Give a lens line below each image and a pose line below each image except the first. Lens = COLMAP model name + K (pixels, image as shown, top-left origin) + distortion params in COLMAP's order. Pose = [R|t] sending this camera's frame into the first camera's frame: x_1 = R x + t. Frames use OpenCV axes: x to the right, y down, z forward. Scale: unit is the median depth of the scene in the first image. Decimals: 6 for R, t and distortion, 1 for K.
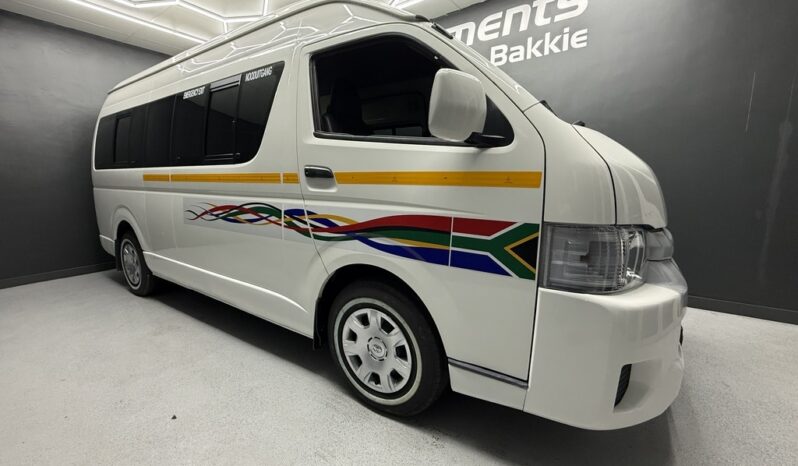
lens RADIAL K [[307.2, 0, 420.1], [0, 307.2, 194.3], [0, 0, 1]] dist [-0.001814, 0.000467]
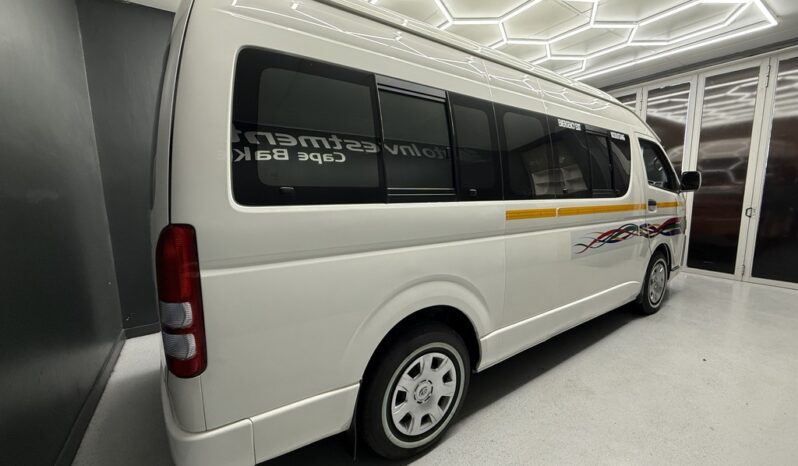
lens RADIAL K [[307.2, 0, 393.6], [0, 307.2, 235.0], [0, 0, 1]] dist [-0.001814, 0.000467]
pose [[0.433742, -0.065606, 0.898646, -2.712618], [0.113702, 0.993358, 0.017641, -0.086564], [-0.893834, 0.094526, 0.438320, 1.573648]]
